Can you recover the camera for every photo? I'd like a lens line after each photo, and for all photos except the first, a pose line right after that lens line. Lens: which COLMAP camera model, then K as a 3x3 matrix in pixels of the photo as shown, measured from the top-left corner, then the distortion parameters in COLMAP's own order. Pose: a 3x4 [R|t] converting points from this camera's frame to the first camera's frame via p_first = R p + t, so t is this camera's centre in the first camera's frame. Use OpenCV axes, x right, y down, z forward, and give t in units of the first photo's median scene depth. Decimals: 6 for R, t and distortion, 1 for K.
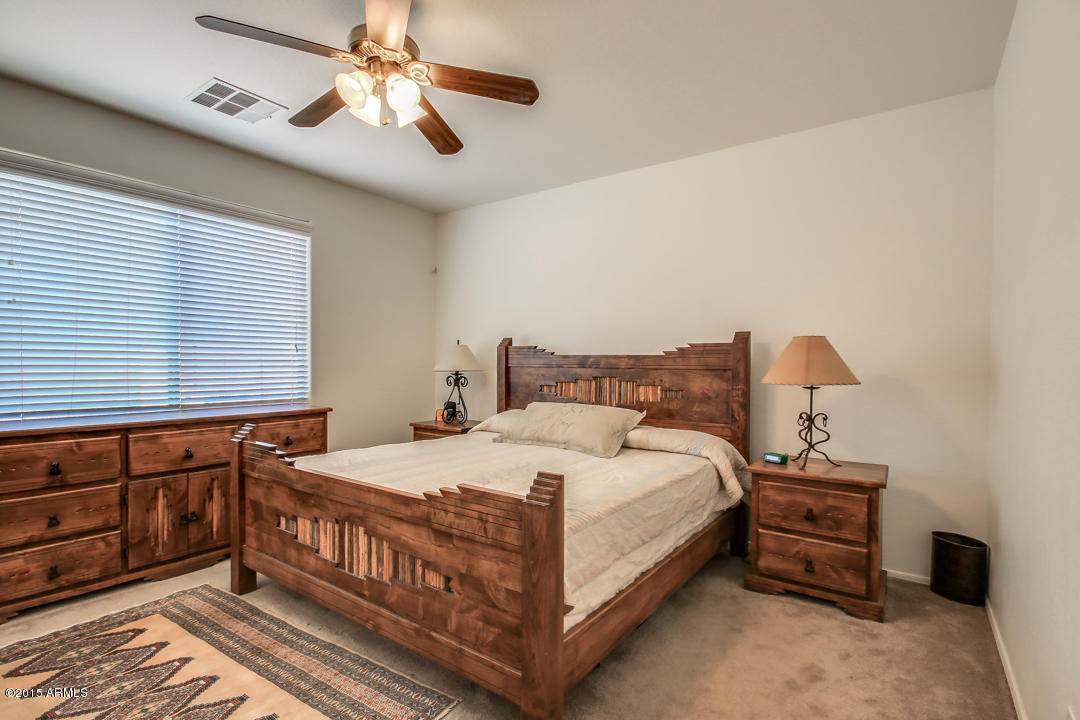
lens RADIAL K [[522.6, 0, 534.9], [0, 522.6, 362.2], [0, 0, 1]] dist [-0.000509, 0.000139]
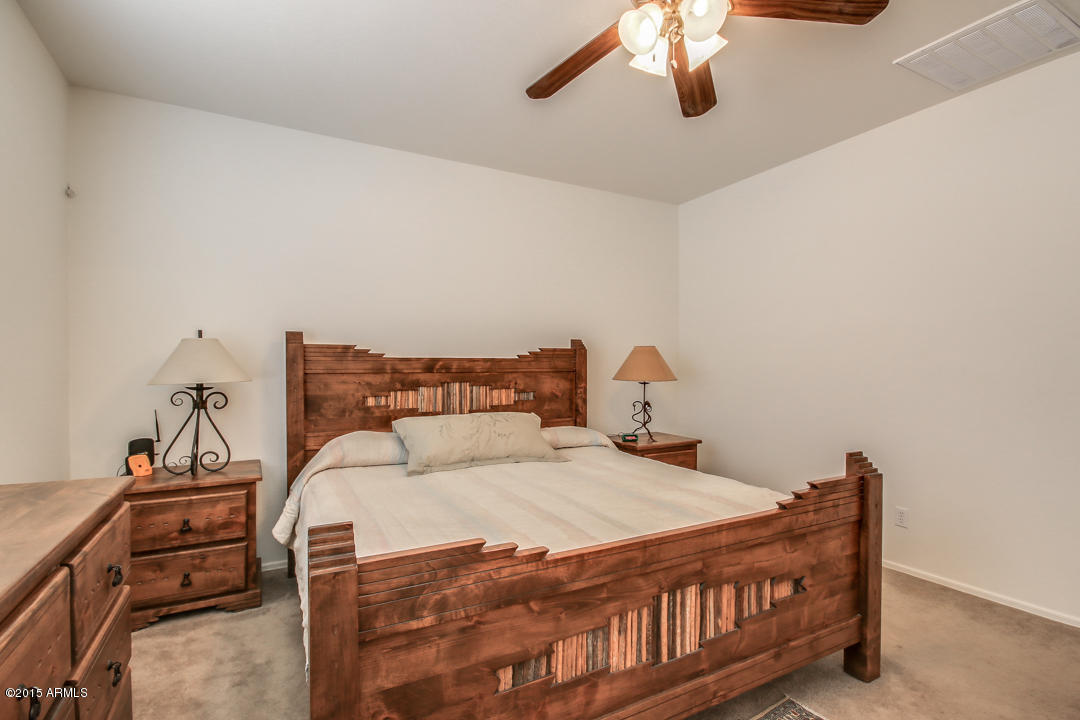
lens RADIAL K [[514.1, 0, 540.0], [0, 514.1, 360.0], [0, 0, 1]] dist [-0.007759, 0.000761]
pose [[0.422209, 0.001971, 0.906496, -0.725336], [0.004070, 0.999983, -0.004069, -0.007090], [-0.906489, 0.005408, 0.422194, 0.581980]]
